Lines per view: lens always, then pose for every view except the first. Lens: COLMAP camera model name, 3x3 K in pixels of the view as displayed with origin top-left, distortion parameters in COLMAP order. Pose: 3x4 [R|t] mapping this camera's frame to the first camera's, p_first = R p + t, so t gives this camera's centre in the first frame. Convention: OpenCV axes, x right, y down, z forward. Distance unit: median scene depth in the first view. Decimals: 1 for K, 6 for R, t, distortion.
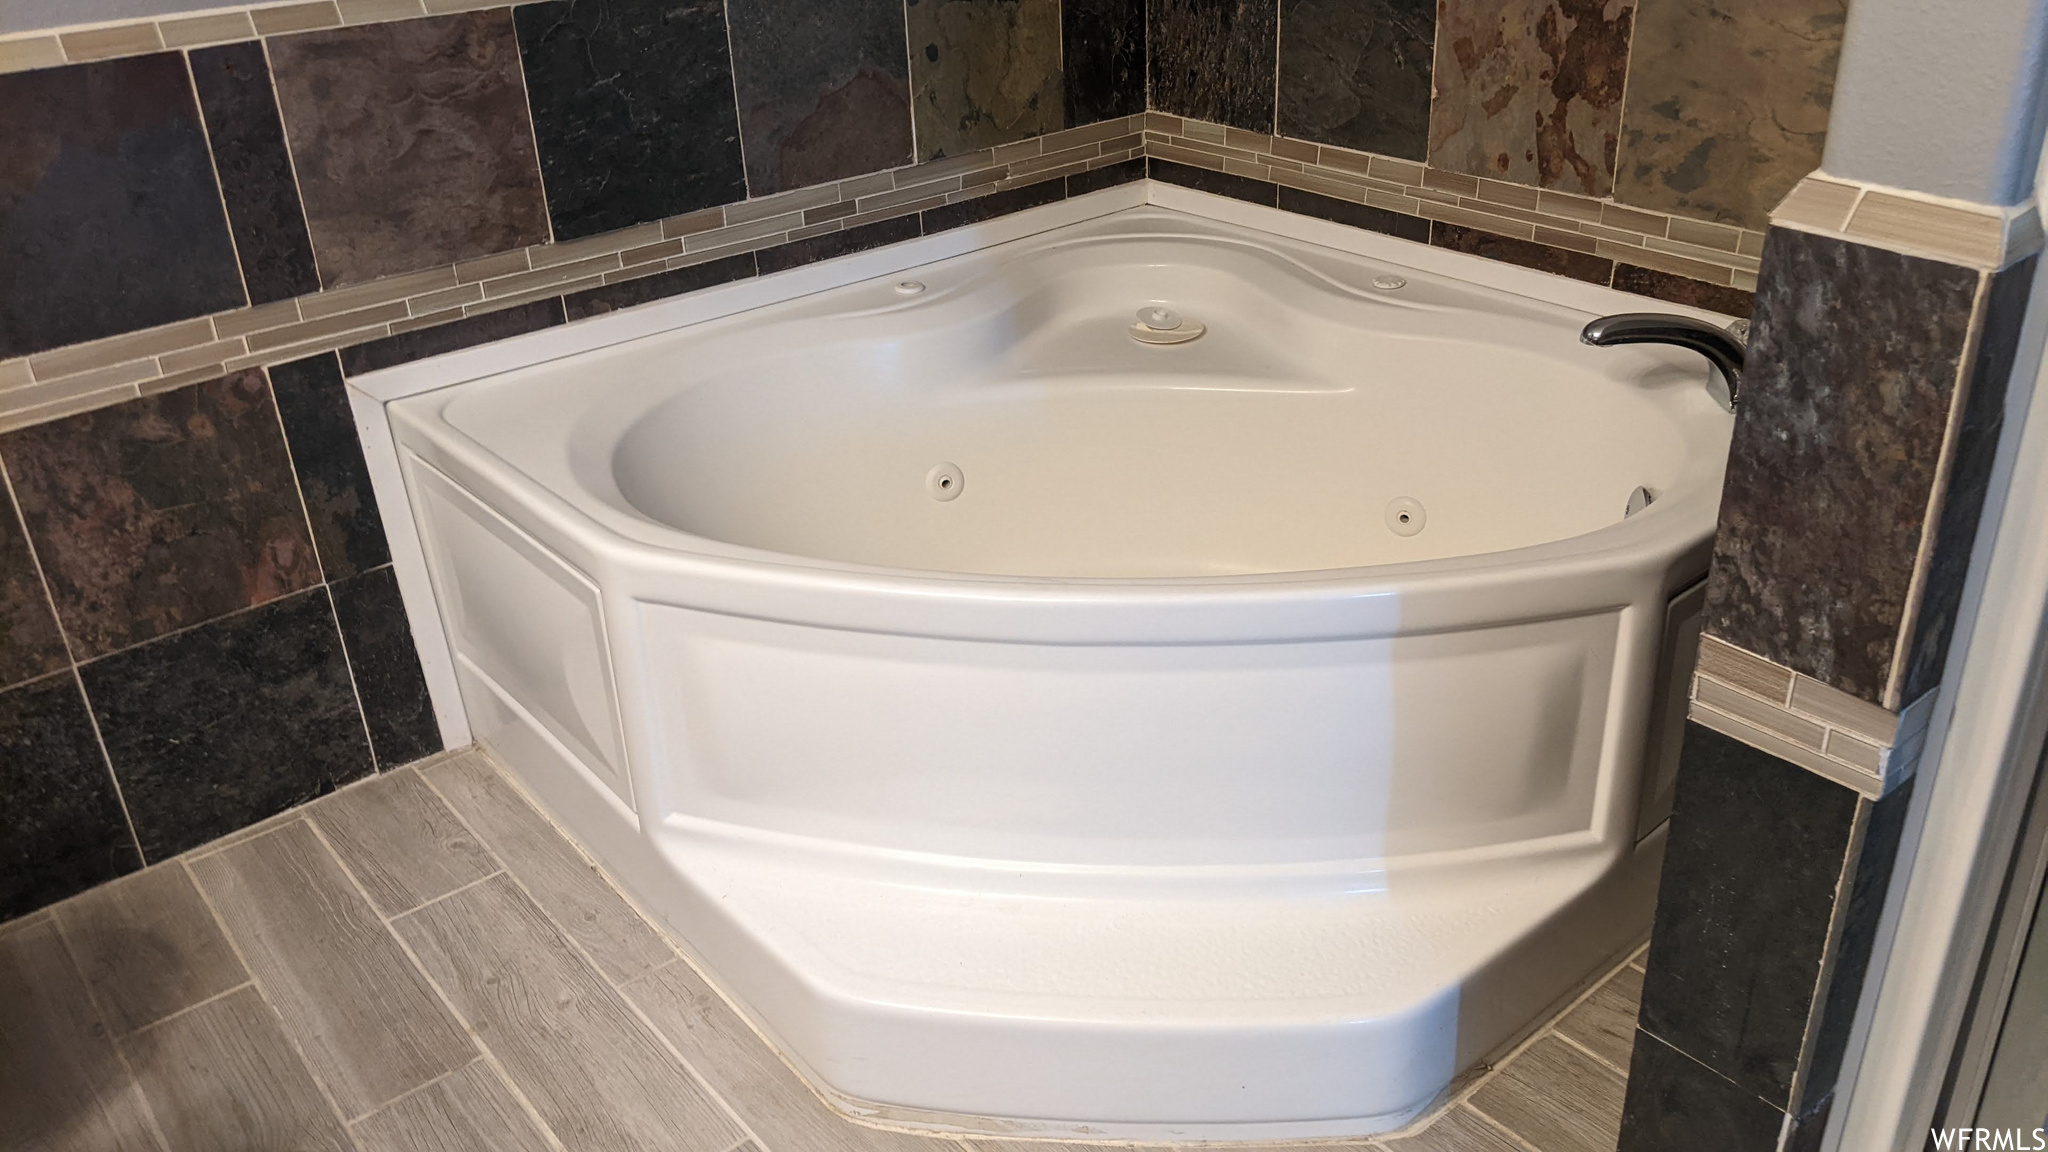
lens RADIAL K [[1609.4, 0, 1078.4], [0, 1609.4, 597.6], [0, 0, 1]] dist [0.065599, -0.131022]
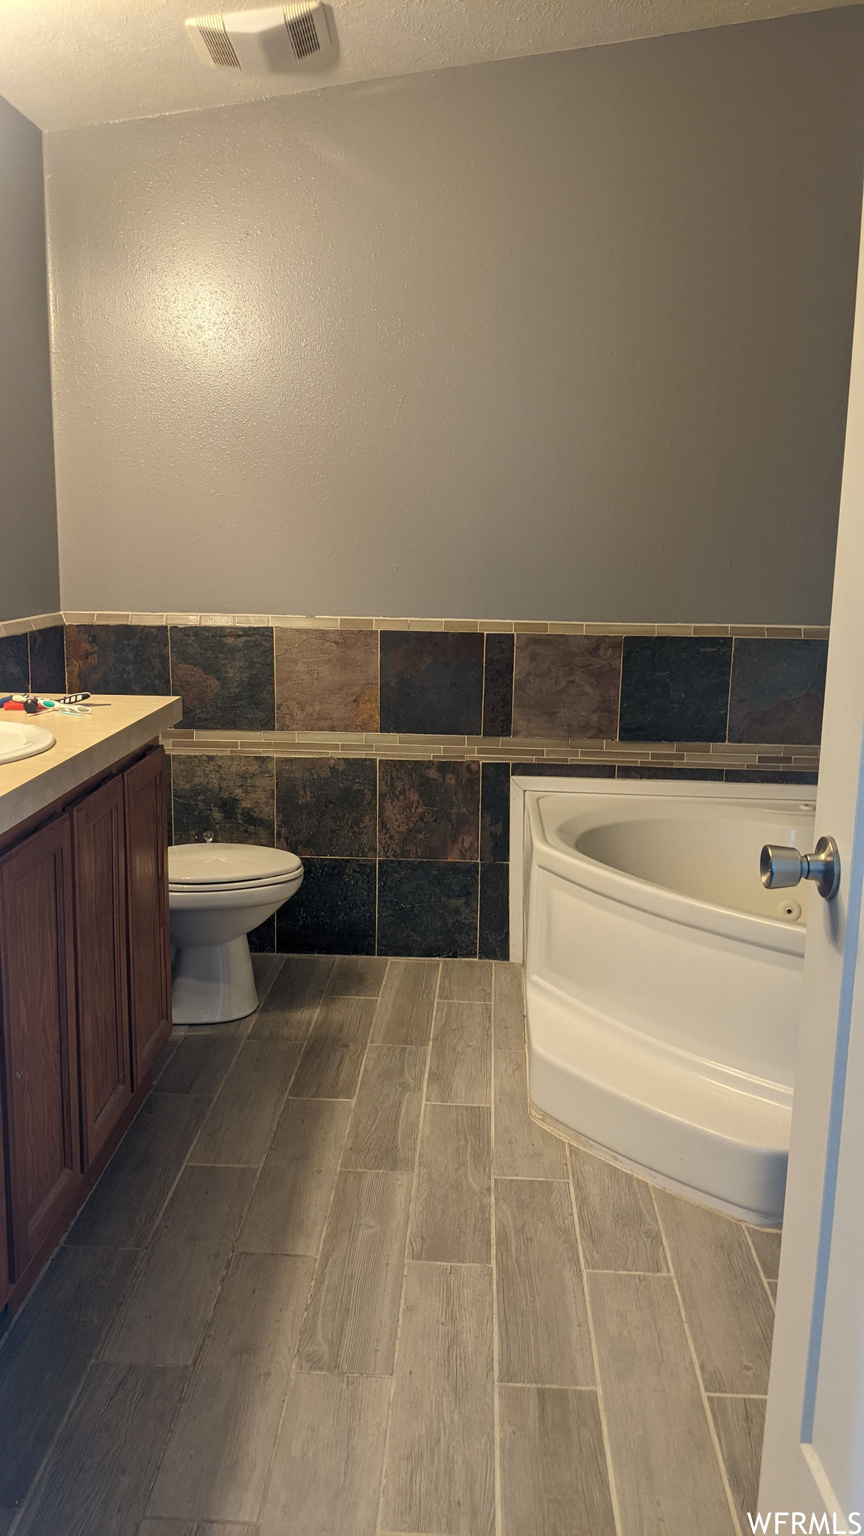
lens RADIAL K [[1207.1, 0, 434.7], [0, 1207.1, 766.7], [0, 0, 1]] dist [0.065599, -0.131022]
pose [[0.720417, 0.166463, -0.673268, 0.631552], [-0.358309, 0.920510, -0.155808, 0.161770], [0.593814, 0.353484, 0.722796, -0.314829]]
